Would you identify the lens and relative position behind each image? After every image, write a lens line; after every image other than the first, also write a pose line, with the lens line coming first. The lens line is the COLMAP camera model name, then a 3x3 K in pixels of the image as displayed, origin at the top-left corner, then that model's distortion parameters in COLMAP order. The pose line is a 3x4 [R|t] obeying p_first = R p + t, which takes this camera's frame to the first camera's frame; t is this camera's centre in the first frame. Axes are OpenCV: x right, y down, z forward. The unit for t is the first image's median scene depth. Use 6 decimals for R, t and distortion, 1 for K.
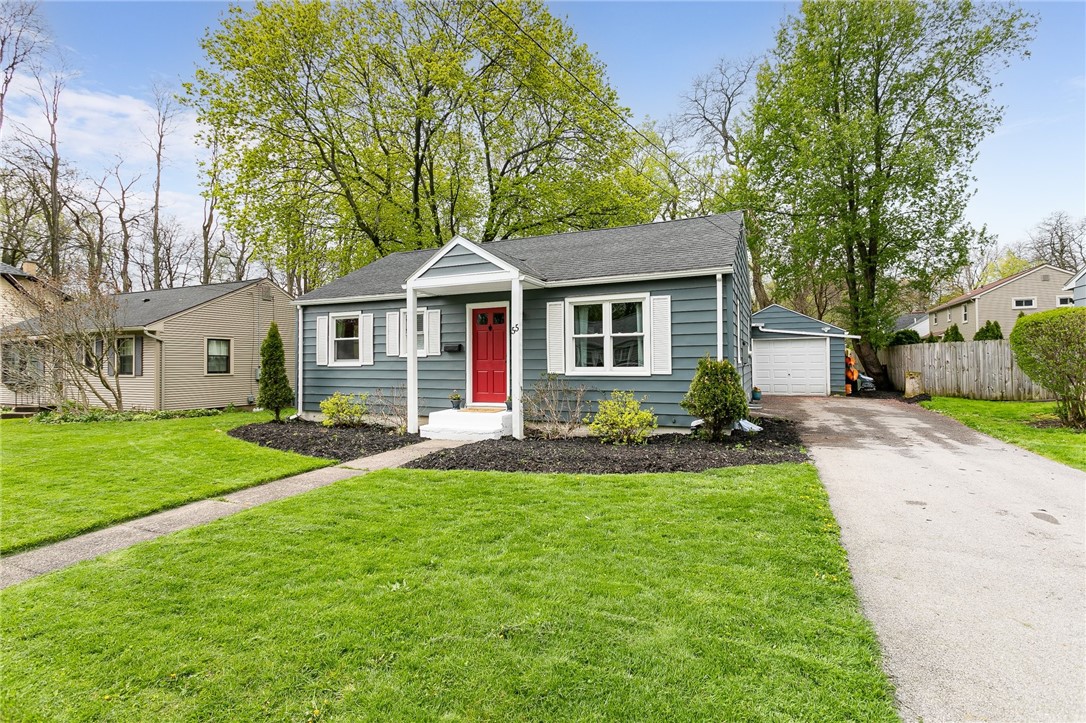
lens RADIAL K [[507.8, 0, 537.4], [0, 507.8, 357.6], [0, 0, 1]] dist [0.004262, 0.000474]
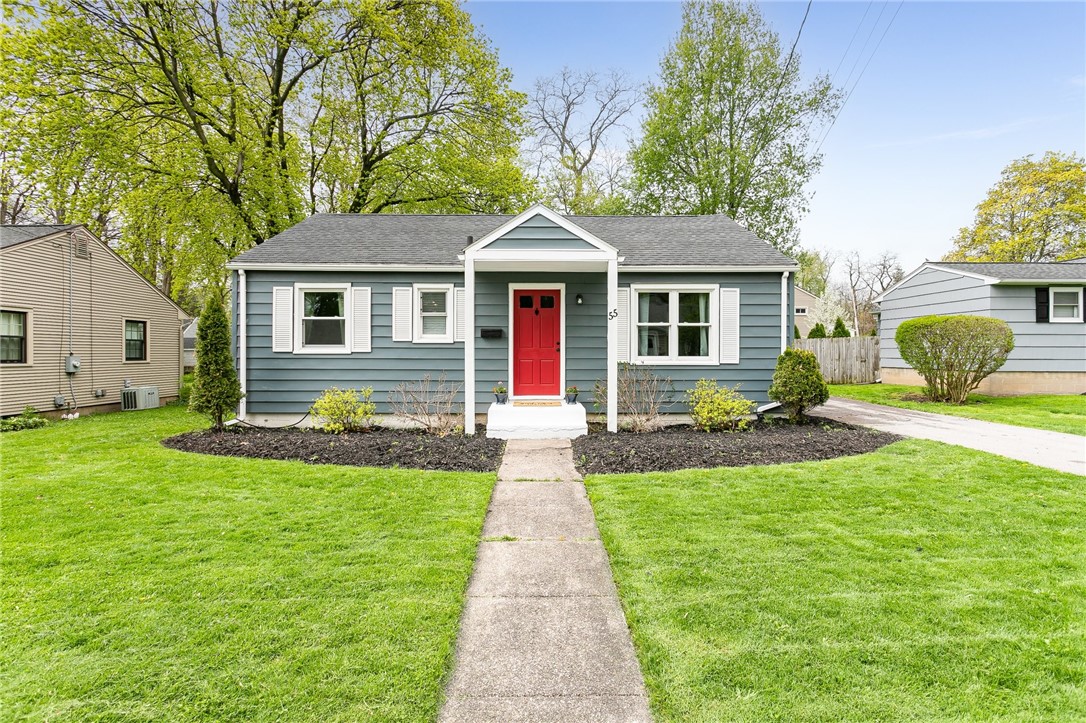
lens RADIAL K [[512.9, 0, 547.3], [0, 512.9, 354.1], [0, 0, 1]] dist [-0.000567, 0.000668]
pose [[0.904080, 0.008424, 0.427281, -0.494713], [-0.012687, 0.999894, 0.007131, 0.009949], [-0.427176, -0.011868, 0.904091, 0.185654]]
